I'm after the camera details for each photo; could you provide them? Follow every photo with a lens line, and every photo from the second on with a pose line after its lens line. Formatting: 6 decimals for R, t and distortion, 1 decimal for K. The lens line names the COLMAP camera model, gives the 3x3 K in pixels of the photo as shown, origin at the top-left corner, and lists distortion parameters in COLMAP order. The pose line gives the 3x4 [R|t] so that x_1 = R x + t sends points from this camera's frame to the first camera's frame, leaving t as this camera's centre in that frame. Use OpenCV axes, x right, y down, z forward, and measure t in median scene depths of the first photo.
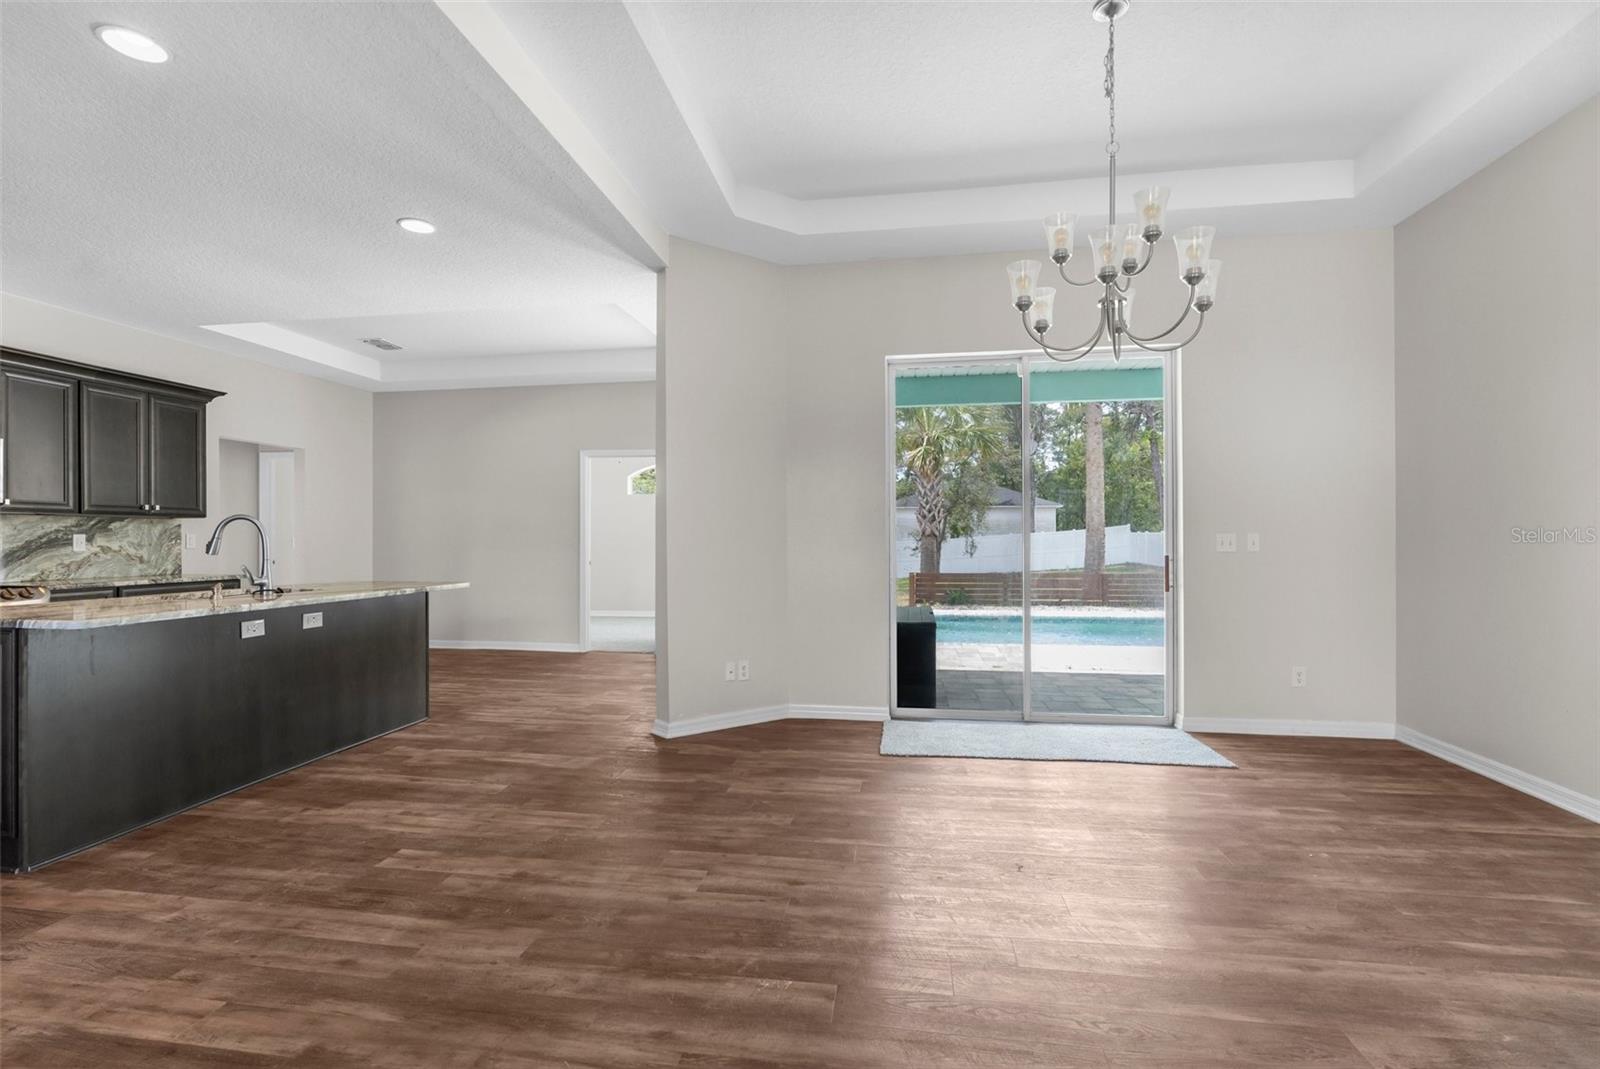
lens RADIAL K [[727.8, 0, 795.2], [0, 727.8, 534.6], [0, 0, 1]] dist [-0.009140, 0.002853]
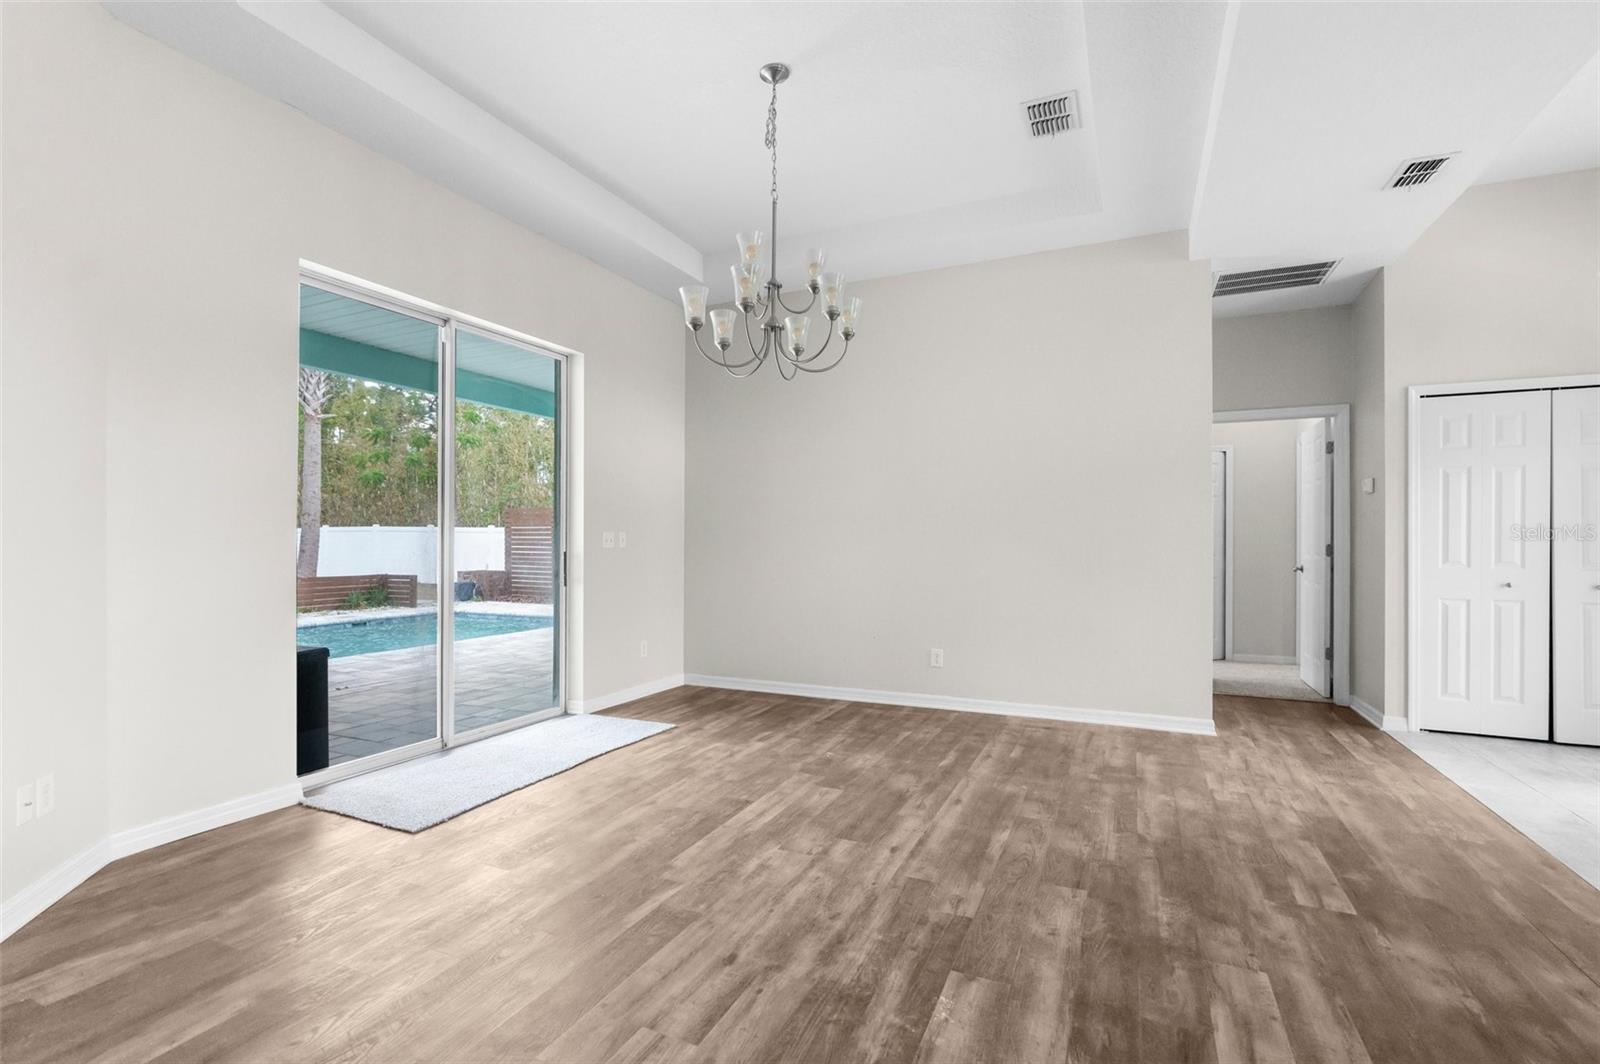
lens RADIAL K [[727.8, 0, 790.7], [0, 727.8, 544.9], [0, 0, 1]] dist [-0.009140, 0.002853]
pose [[0.279014, 0.001874, 0.960285, -0.437949], [-0.008447, 0.999964, 0.000502, 0.015843], [-0.960250, -0.008251, 0.279020, 0.425479]]
